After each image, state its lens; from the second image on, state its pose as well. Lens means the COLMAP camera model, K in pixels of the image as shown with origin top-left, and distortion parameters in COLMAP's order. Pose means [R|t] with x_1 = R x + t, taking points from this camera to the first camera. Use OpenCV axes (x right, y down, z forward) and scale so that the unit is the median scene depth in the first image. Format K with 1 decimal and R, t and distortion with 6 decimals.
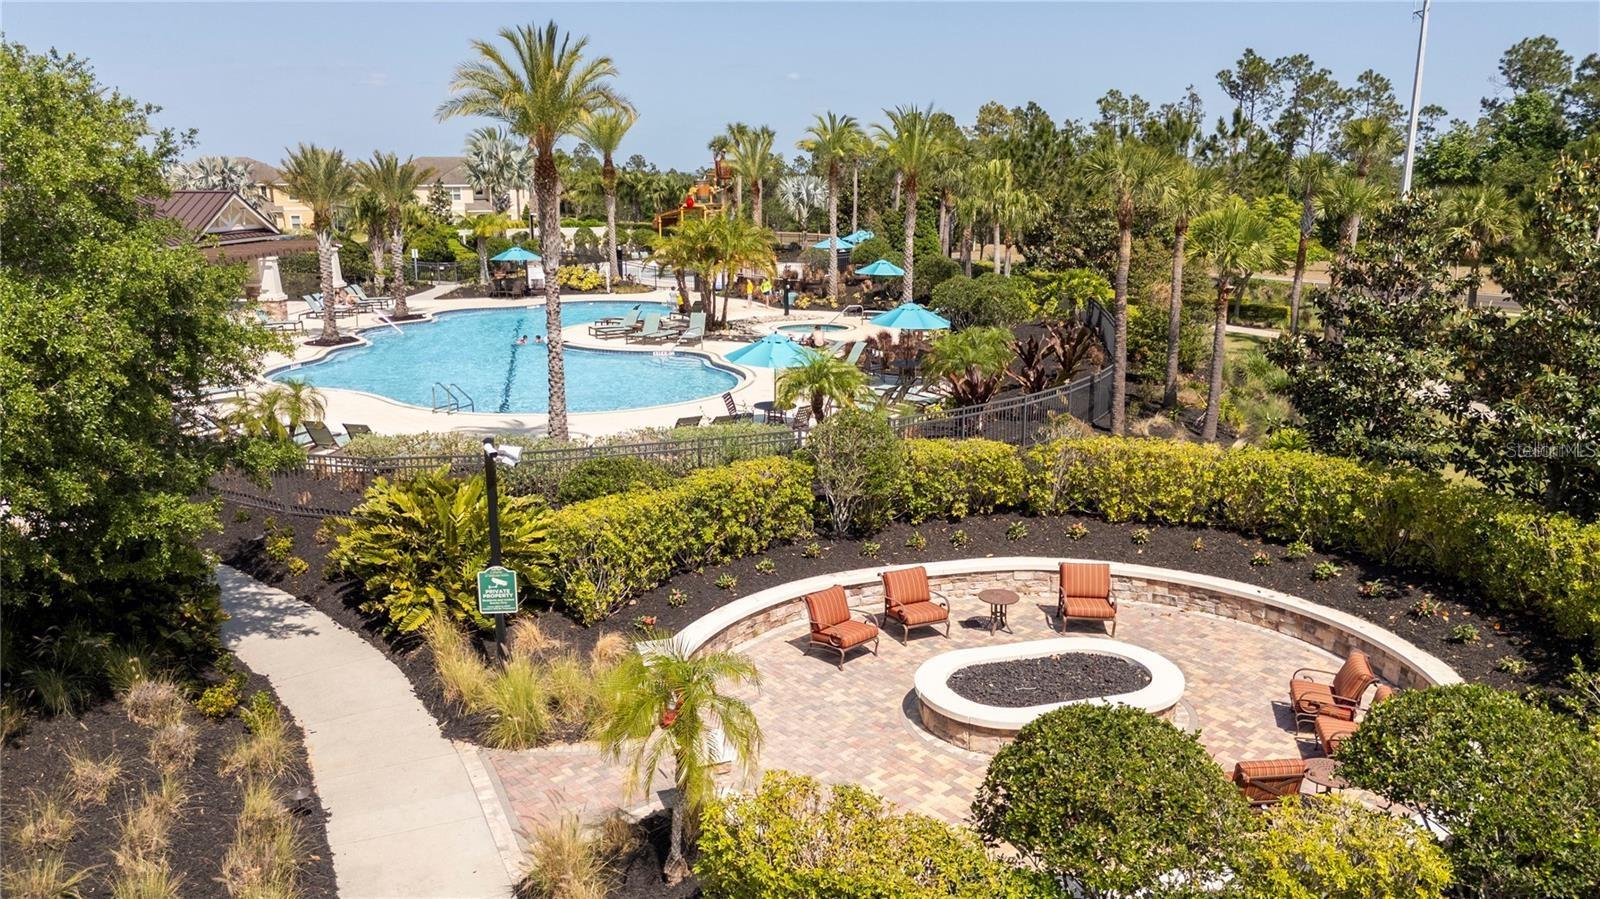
lens RADIAL K [[1210.3, 0, 798.4], [0, 1210.3, 481.7], [0, 0, 1]] dist [0.083387, -0.073731]
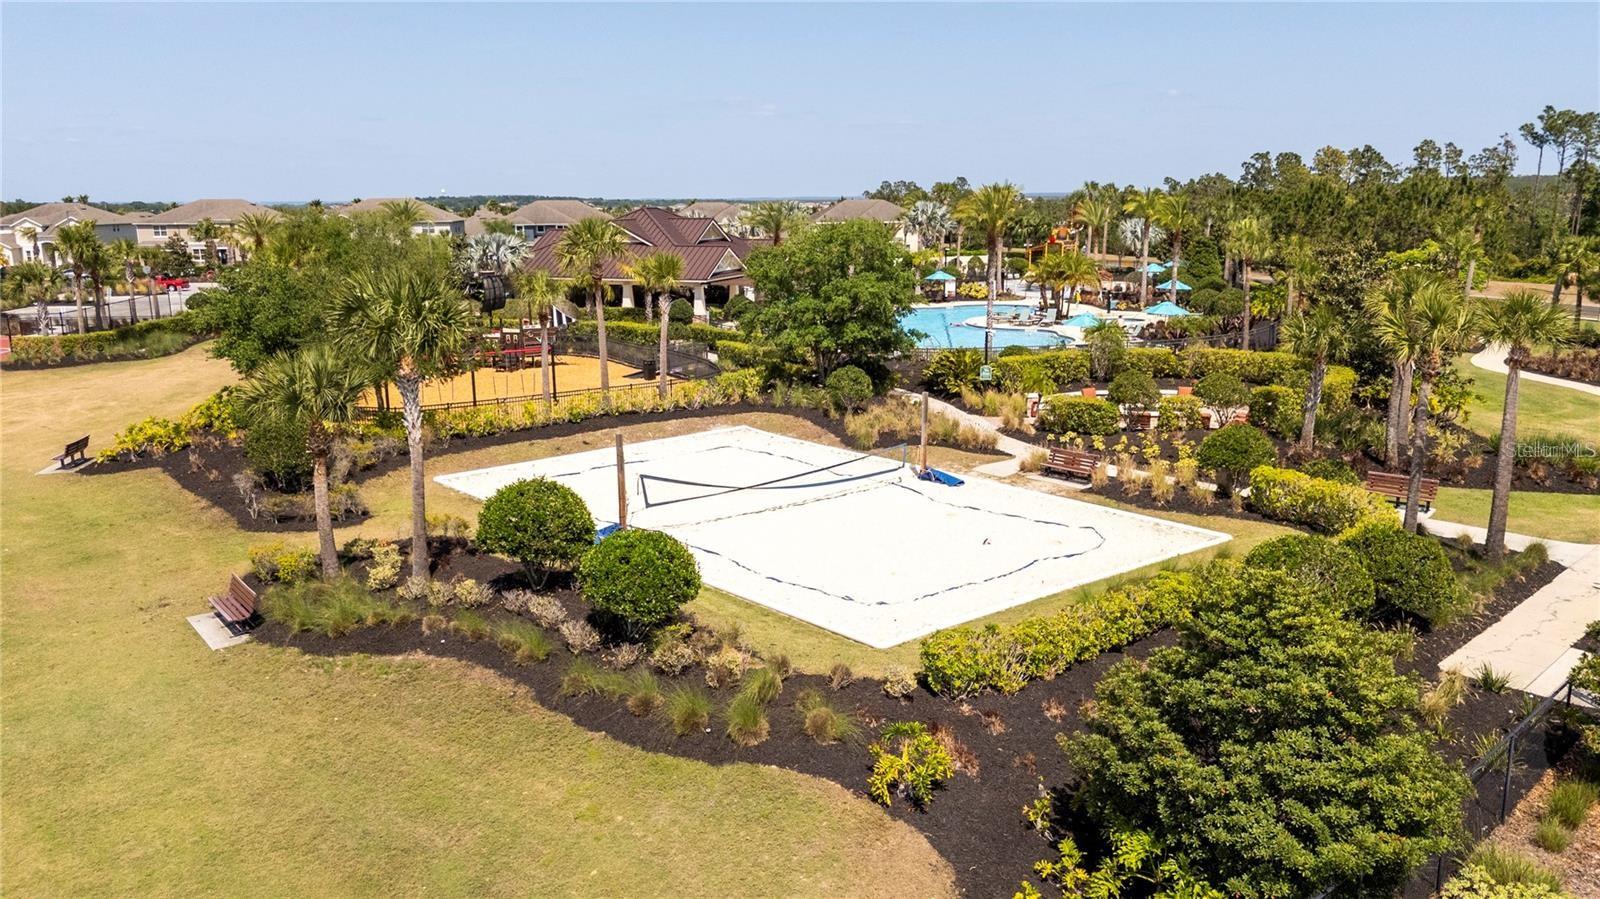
lens RADIAL K [[1210.3, 0, 798.4], [0, 1210.3, 481.7], [0, 0, 1]] dist [0.083387, -0.073731]
pose [[0.958463, 0.058895, -0.279072, 0.051027], [-0.063578, 0.997947, -0.007752, 0.105354], [0.278042, 0.025173, 0.960239, -0.561943]]
